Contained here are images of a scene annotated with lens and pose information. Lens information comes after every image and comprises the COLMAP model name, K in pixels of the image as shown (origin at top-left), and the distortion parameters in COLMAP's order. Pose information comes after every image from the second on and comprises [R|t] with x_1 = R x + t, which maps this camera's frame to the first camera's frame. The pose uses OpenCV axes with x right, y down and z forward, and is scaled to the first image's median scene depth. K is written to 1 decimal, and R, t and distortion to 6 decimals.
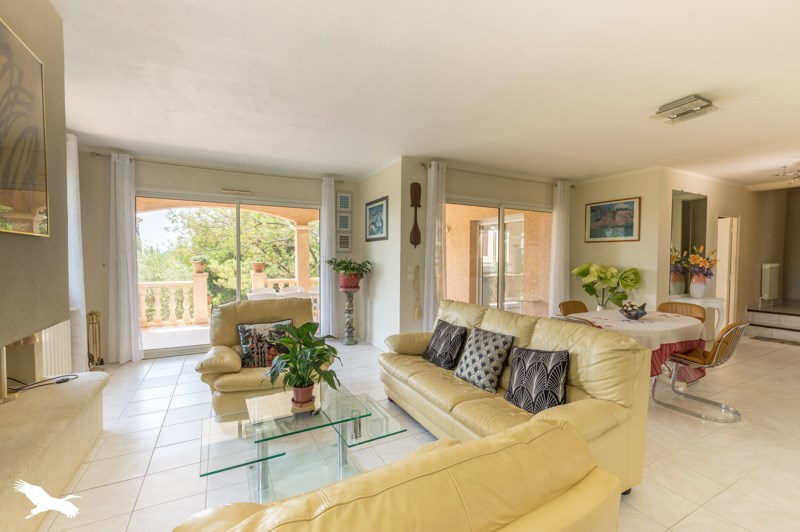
lens RADIAL K [[342.9, 0, 401.3], [0, 342.9, 264.7], [0, 0, 1]] dist [0.001046, 0.000013]
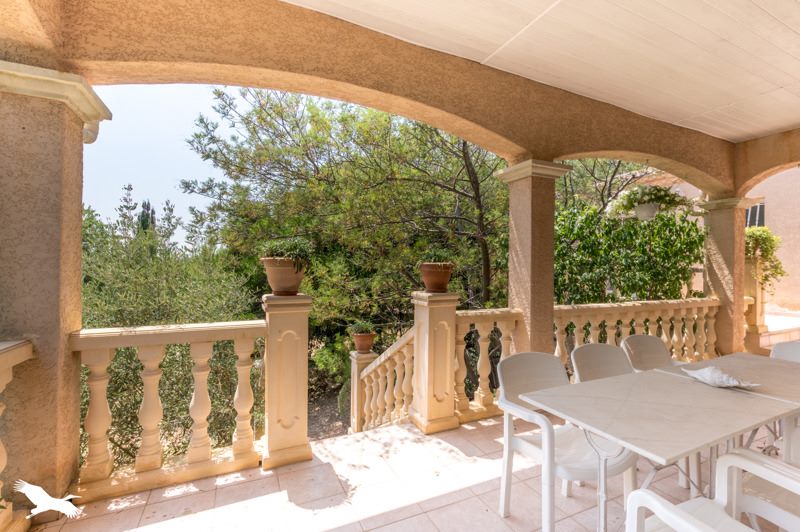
lens RADIAL K [[342.9, 0, 401.3], [0, 342.9, 264.7], [0, 0, 1]] dist [0.001046, 0.000013]
pose [[0.999068, 0.005023, -0.042870, -0.469378], [-0.006174, 0.999623, -0.026755, 0.003378], [0.042719, 0.026995, 0.998722, 0.690990]]
